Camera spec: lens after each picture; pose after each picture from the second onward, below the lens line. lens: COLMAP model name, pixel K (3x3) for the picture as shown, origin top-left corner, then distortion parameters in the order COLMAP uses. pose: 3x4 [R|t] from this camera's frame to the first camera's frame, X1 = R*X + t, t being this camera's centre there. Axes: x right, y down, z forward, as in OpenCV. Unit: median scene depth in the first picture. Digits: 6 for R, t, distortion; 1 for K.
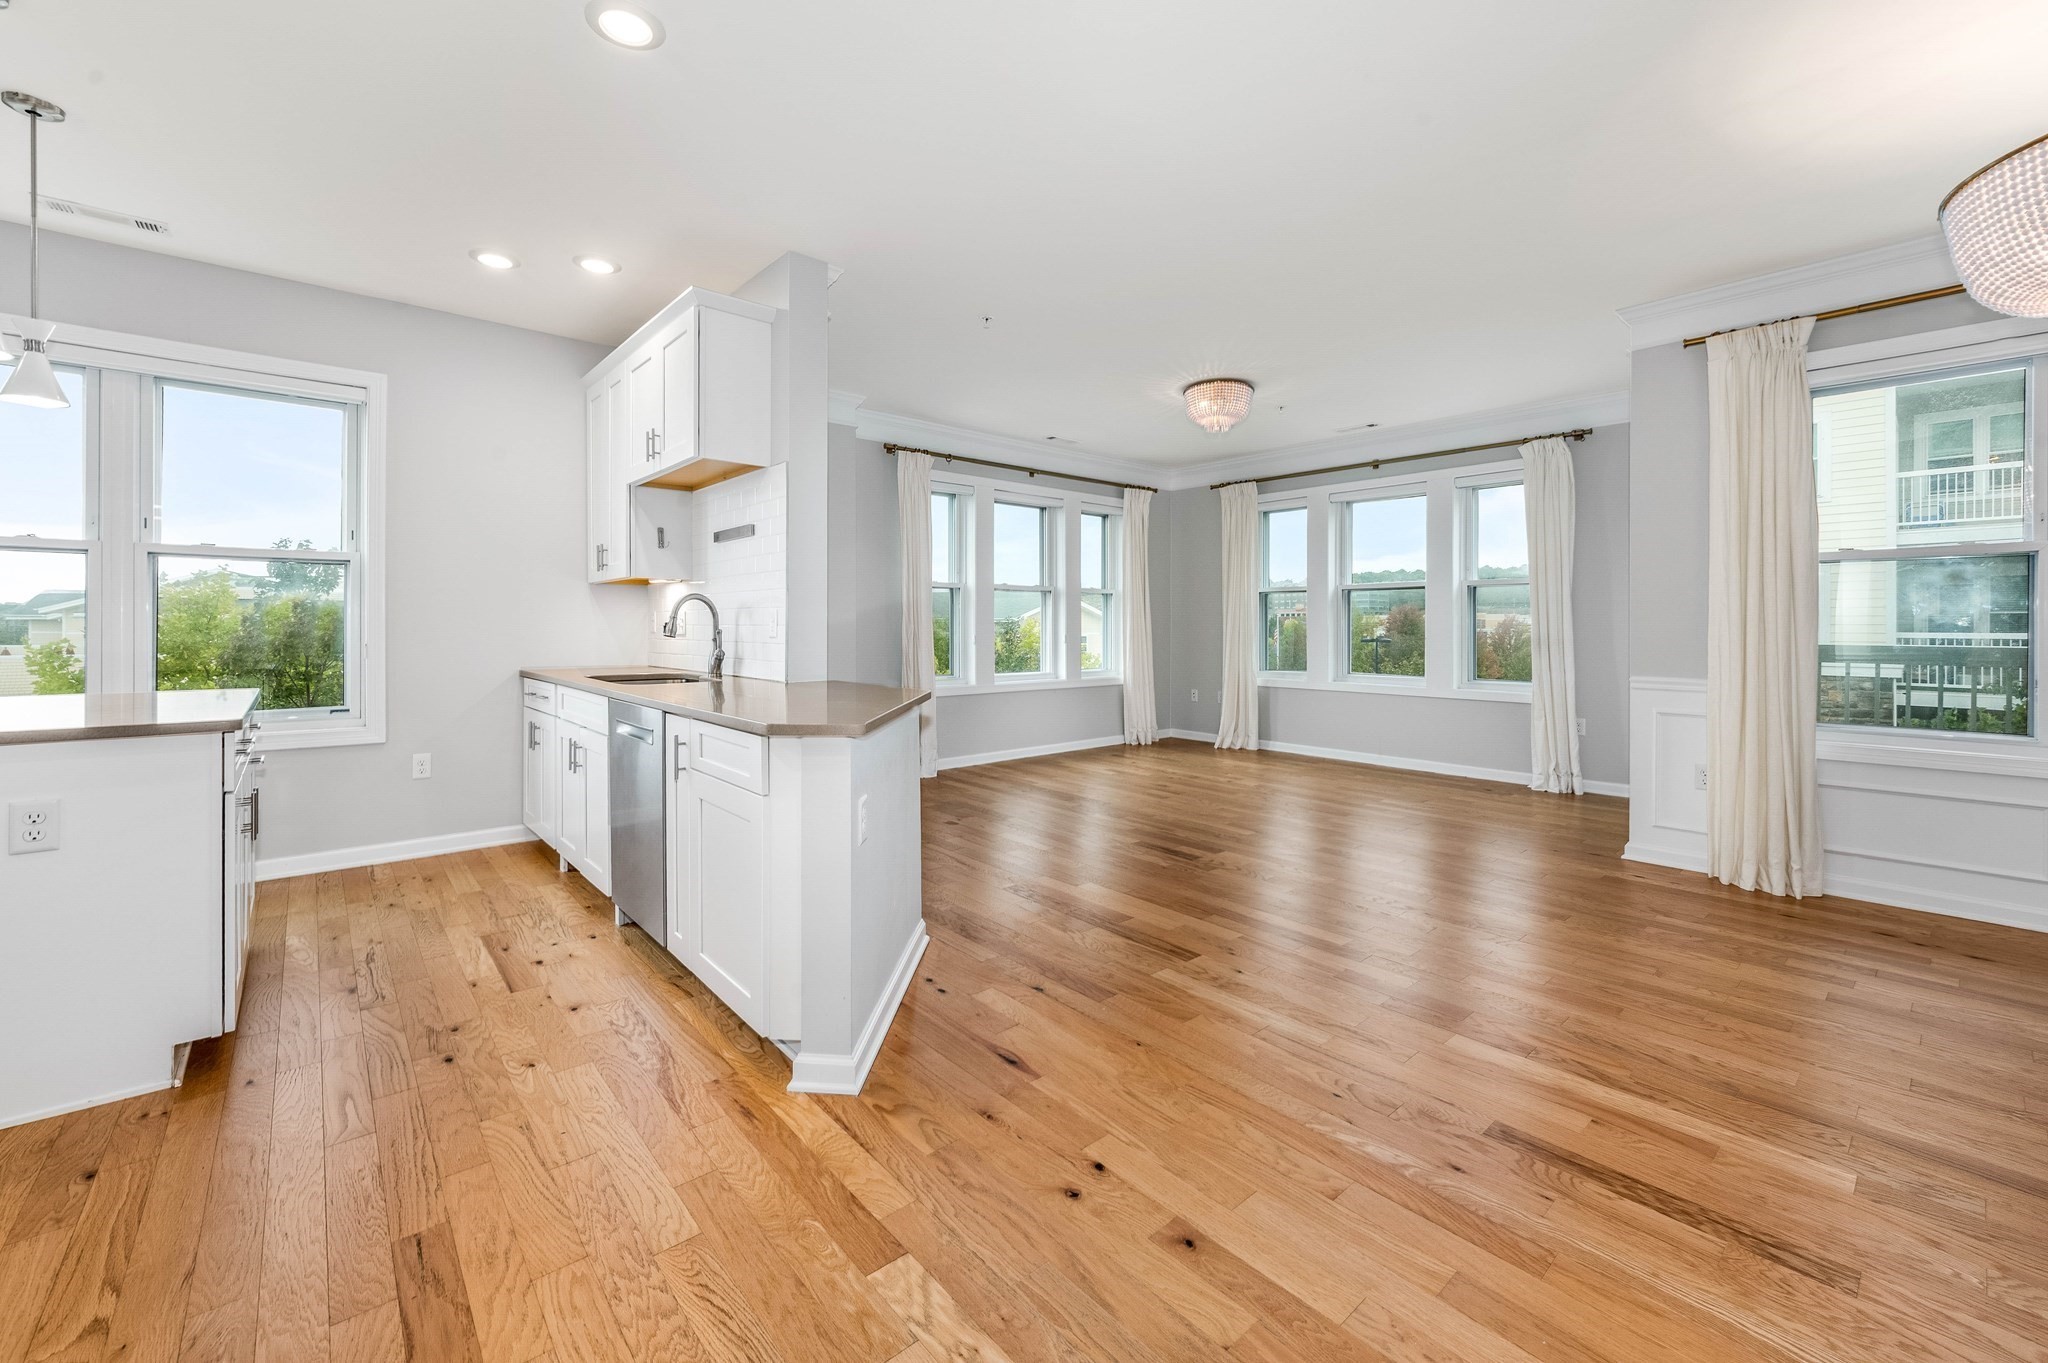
lens RADIAL K [[820.1, 0, 1022.5], [0, 820.1, 631.2], [0, 0, 1]] dist [-0.004274, 0.000628]
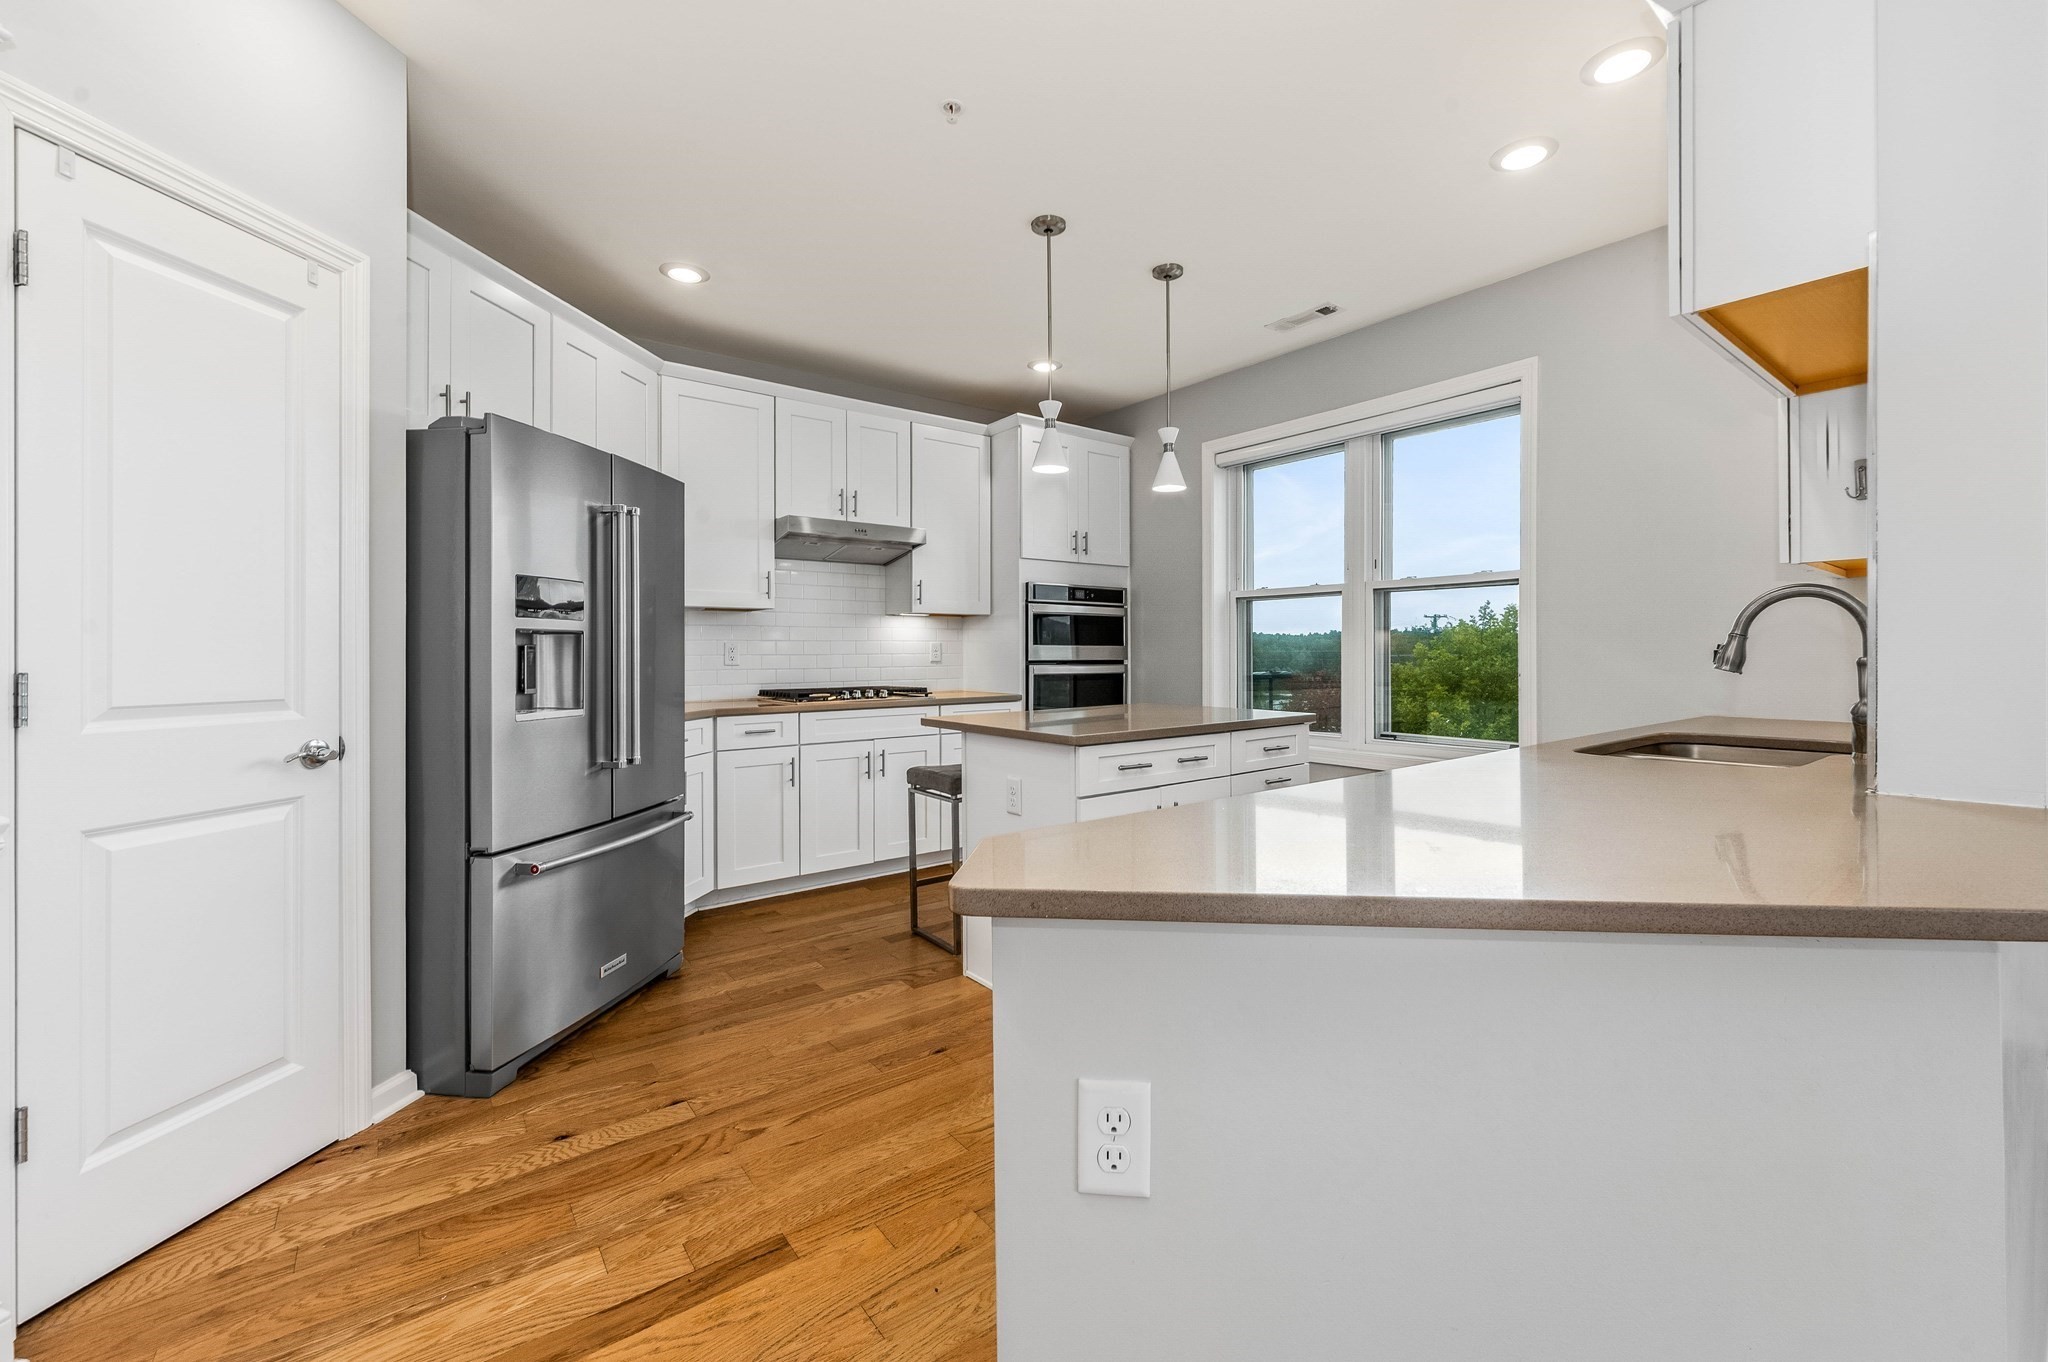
lens RADIAL K [[820.1, 0, 1058.5], [0, 820.1, 683.6], [0, 0, 1]] dist [-0.004274, 0.000628]
pose [[-0.043502, 0.033834, -0.998480, 0.071361], [0.002056, 0.999427, 0.033776, -0.002905], [0.999051, -0.000583, -0.043546, 0.383821]]
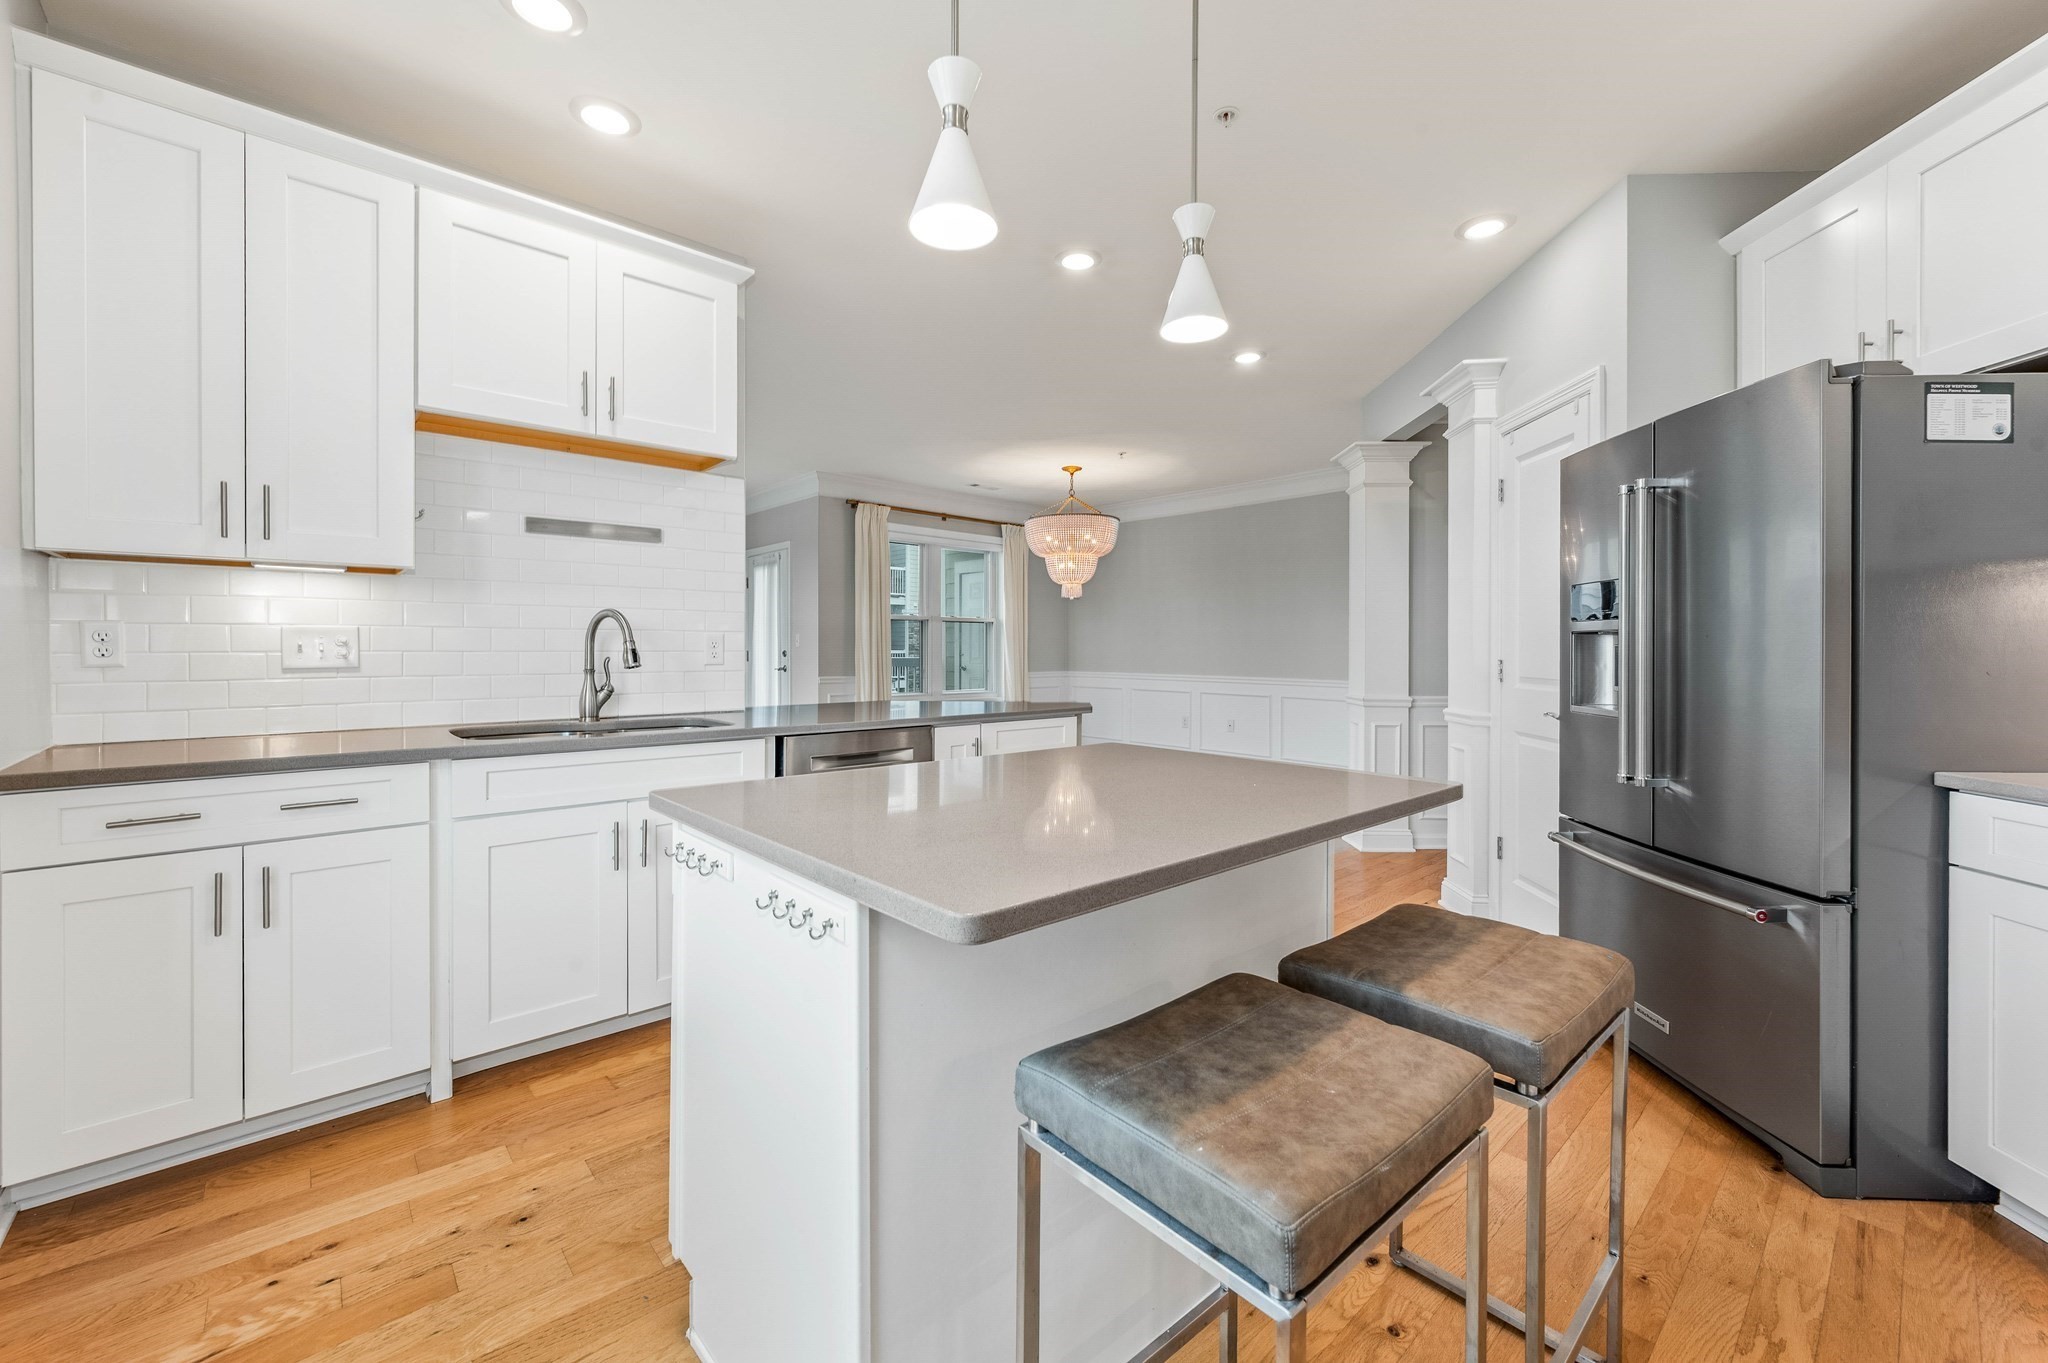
lens RADIAL K [[820.1, 0, 1018.6], [0, 820.1, 656.5], [0, 0, 1]] dist [-0.004274, 0.000628]
pose [[-0.008363, -0.013348, 0.999876, -0.758885], [-0.000409, 0.999911, 0.013345, -0.008615], [-0.999965, -0.000298, -0.008368, 0.422169]]
